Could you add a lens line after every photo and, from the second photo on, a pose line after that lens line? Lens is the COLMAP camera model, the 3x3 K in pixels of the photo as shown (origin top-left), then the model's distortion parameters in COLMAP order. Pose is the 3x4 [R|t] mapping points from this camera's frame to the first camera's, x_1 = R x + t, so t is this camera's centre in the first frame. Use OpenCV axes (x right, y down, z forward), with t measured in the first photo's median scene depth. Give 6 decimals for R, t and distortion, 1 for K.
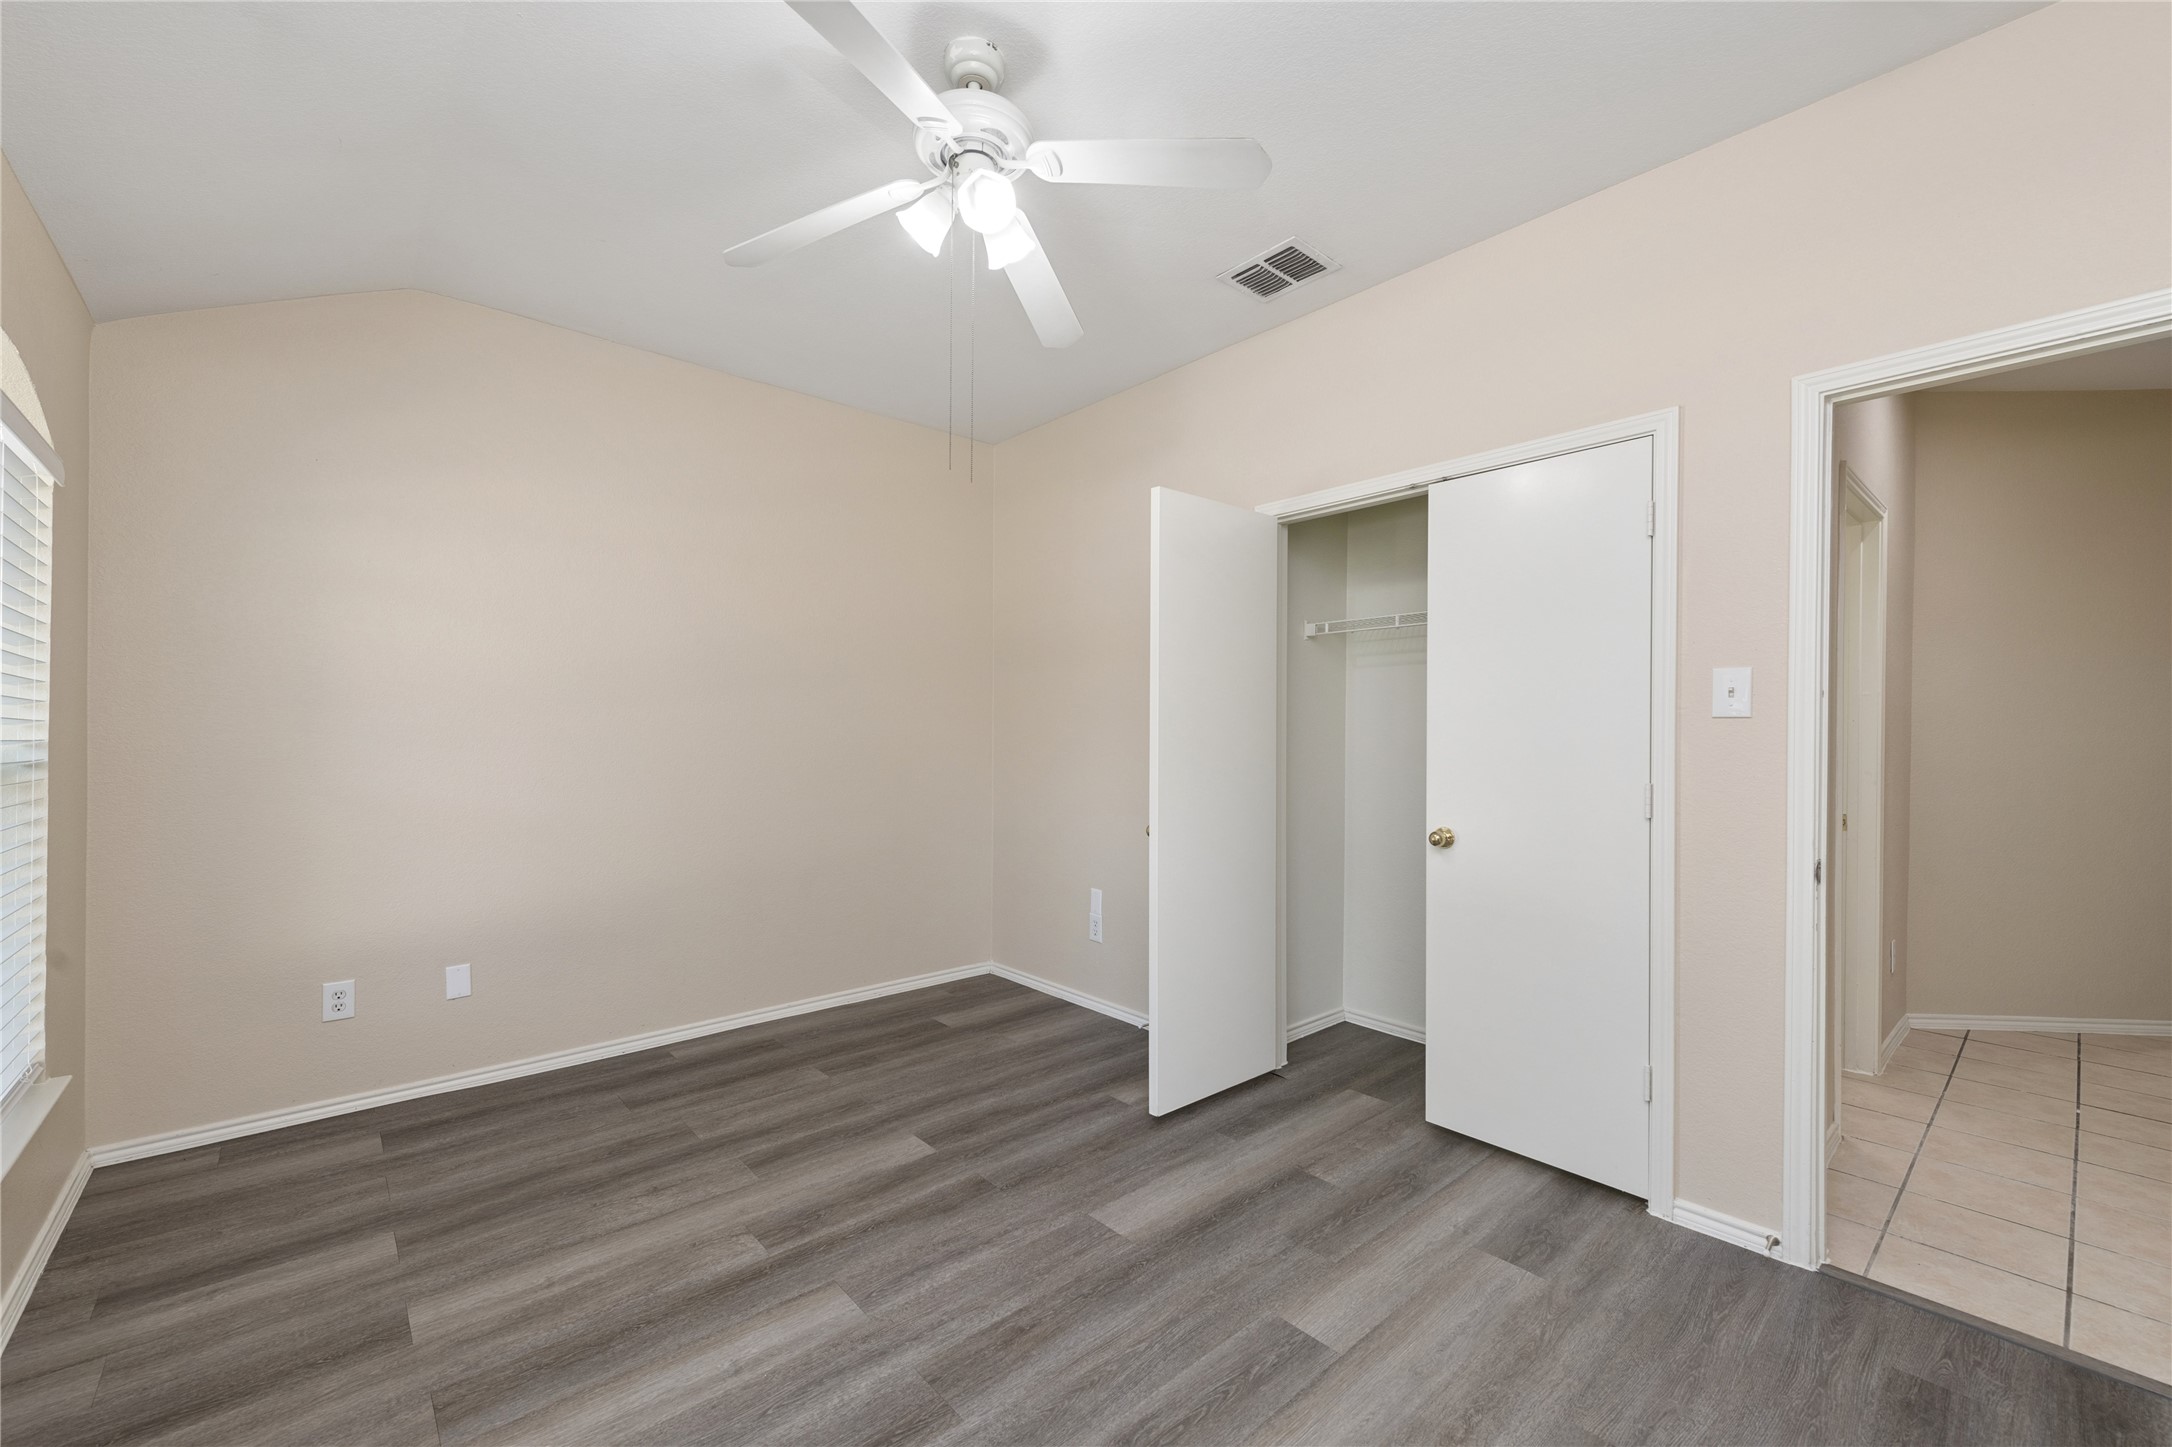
lens RADIAL K [[859.7, 0, 1083.3], [0, 859.7, 729.8], [0, 0, 1]] dist [0.015566, -0.003287]
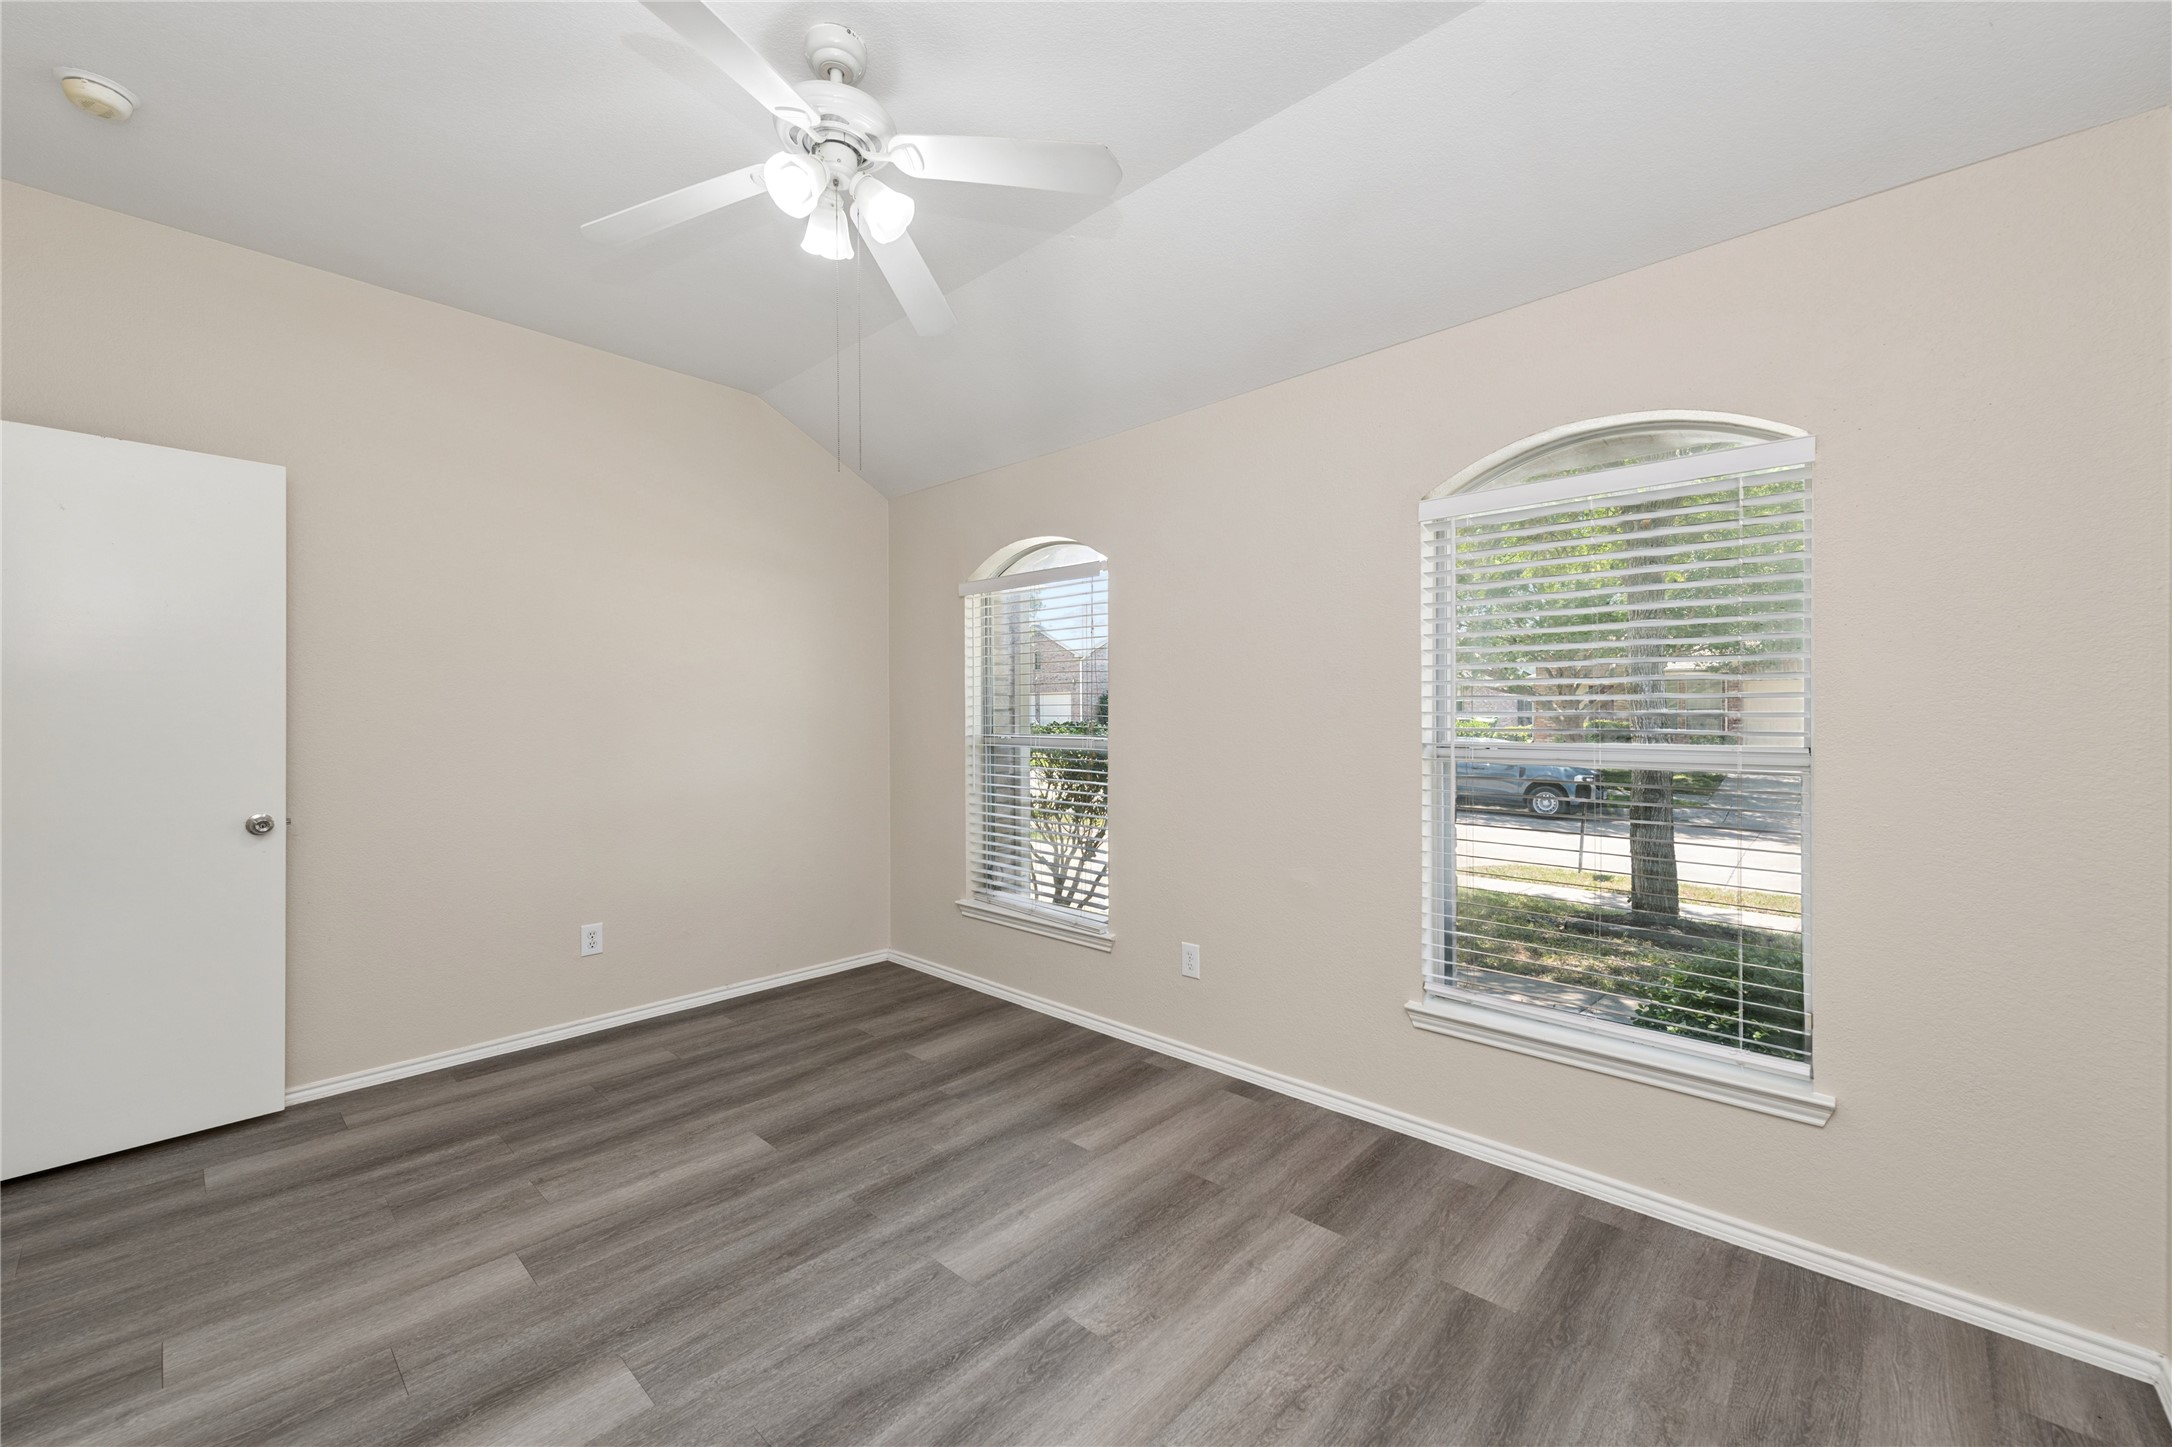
lens RADIAL K [[859.7, 0, 1086.5], [0, 859.7, 720.0], [0, 0, 1]] dist [0.015566, -0.003287]
pose [[-0.994934, -0.004135, -0.100446, -0.309547], [-0.004087, 0.999991, -0.000687, -0.005887], [0.100448, -0.000273, -0.994942, 1.971861]]
